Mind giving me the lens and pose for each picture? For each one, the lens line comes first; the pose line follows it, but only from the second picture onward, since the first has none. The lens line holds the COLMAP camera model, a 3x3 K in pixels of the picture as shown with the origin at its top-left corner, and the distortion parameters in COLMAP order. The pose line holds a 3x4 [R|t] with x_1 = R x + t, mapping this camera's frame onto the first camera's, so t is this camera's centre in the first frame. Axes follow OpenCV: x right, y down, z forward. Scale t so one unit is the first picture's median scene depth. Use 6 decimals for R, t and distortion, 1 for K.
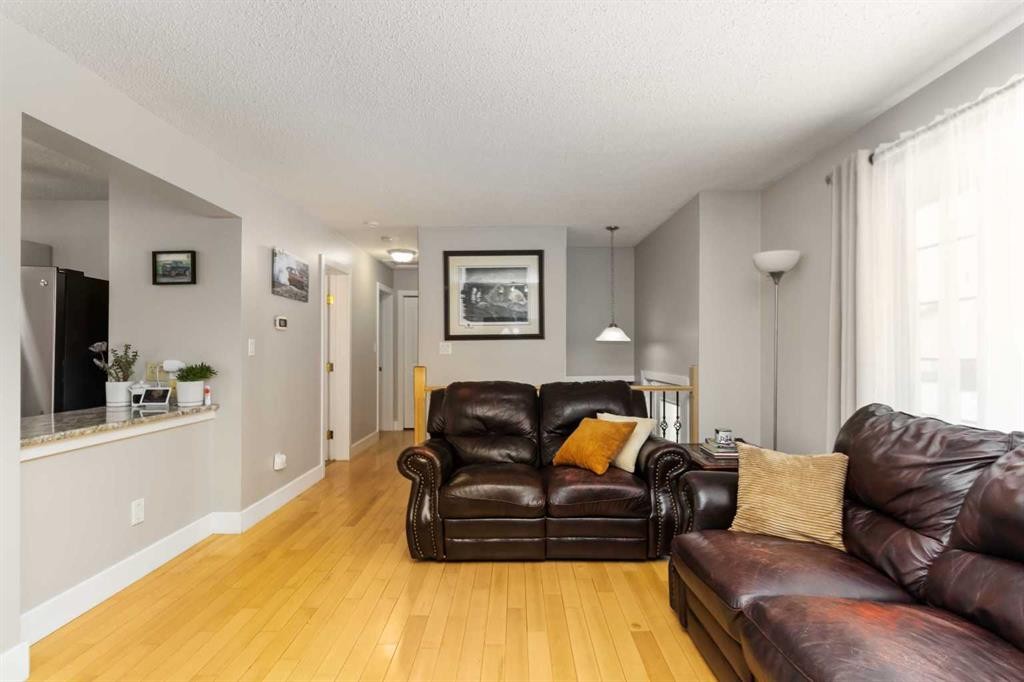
lens RADIAL K [[503.5, 0, 511.4], [0, 503.5, 343.4], [0, 0, 1]] dist [0.002321, -0.001429]
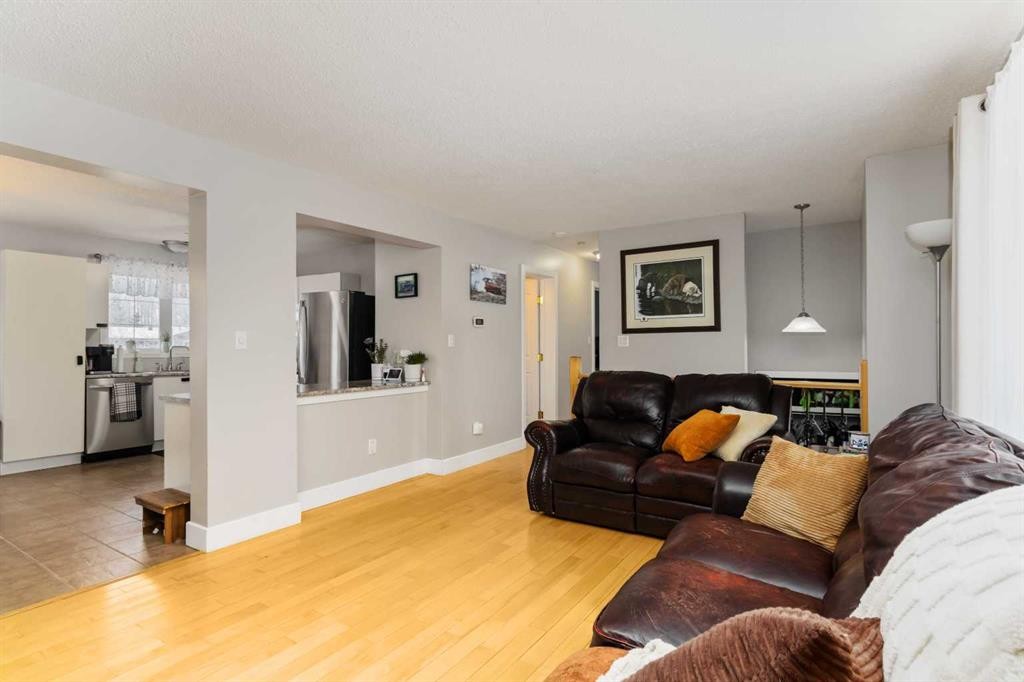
lens RADIAL K [[503.5, 0, 508.6], [0, 503.5, 340.6], [0, 0, 1]] dist [0.002321, -0.001429]
pose [[0.843755, -0.003966, -0.536714, 0.356785], [0.008114, 0.999953, 0.005367, 0.001709], [0.536667, -0.008883, 0.843747, -0.063104]]
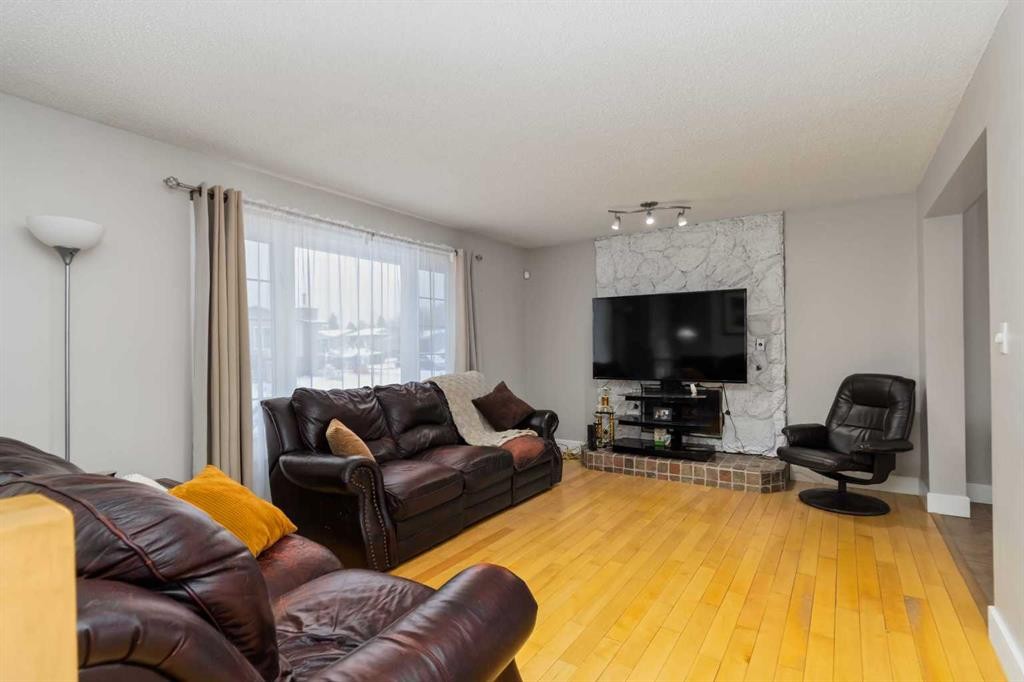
lens RADIAL K [[485.5, 0, 514.1], [0, 485.5, 345.7], [0, 0, 1]] dist [-0.000143, 0.001608]
pose [[-0.821421, 0.010829, 0.570219, -0.391470], [0.003347, 0.999894, -0.014168, 0.010550], [-0.570312, -0.009729, -0.821371, 1.156072]]
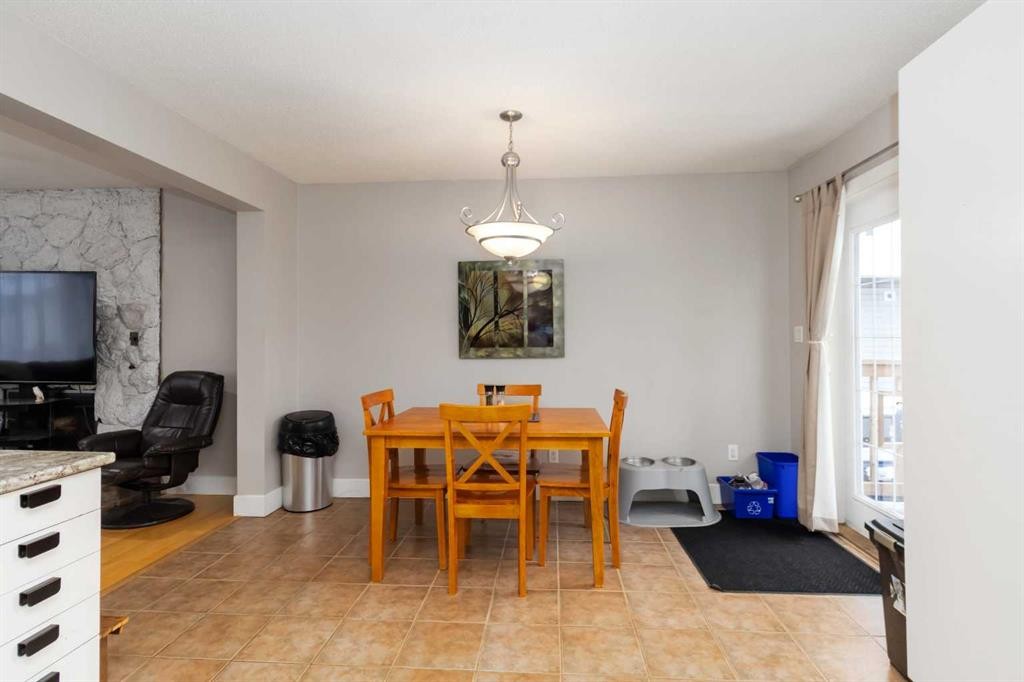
lens RADIAL K [[503.5, 0, 521.8], [0, 503.5, 350.5], [0, 0, 1]] dist [0.002321, -0.001429]
pose [[-0.997721, -0.002272, 0.067440, -1.157082], [-0.003479, 0.999836, -0.017785, 0.035611], [-0.067388, -0.017979, -0.997565, 0.814339]]
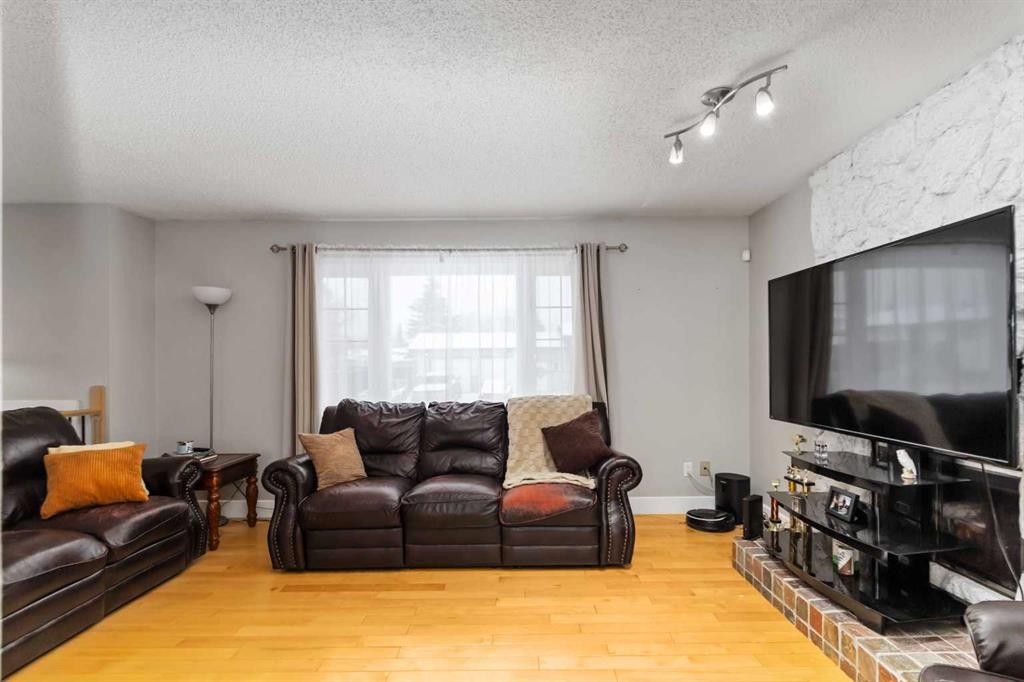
lens RADIAL K [[503.5, 0, 511.7], [0, 503.5, 367.2], [0, 0, 1]] dist [0.002321, -0.001429]
pose [[0.012714, 0.001125, 0.999919, -0.643828], [-0.008480, 0.999964, -0.001017, 0.004105], [-0.999883, -0.008466, 0.012724, 0.256347]]
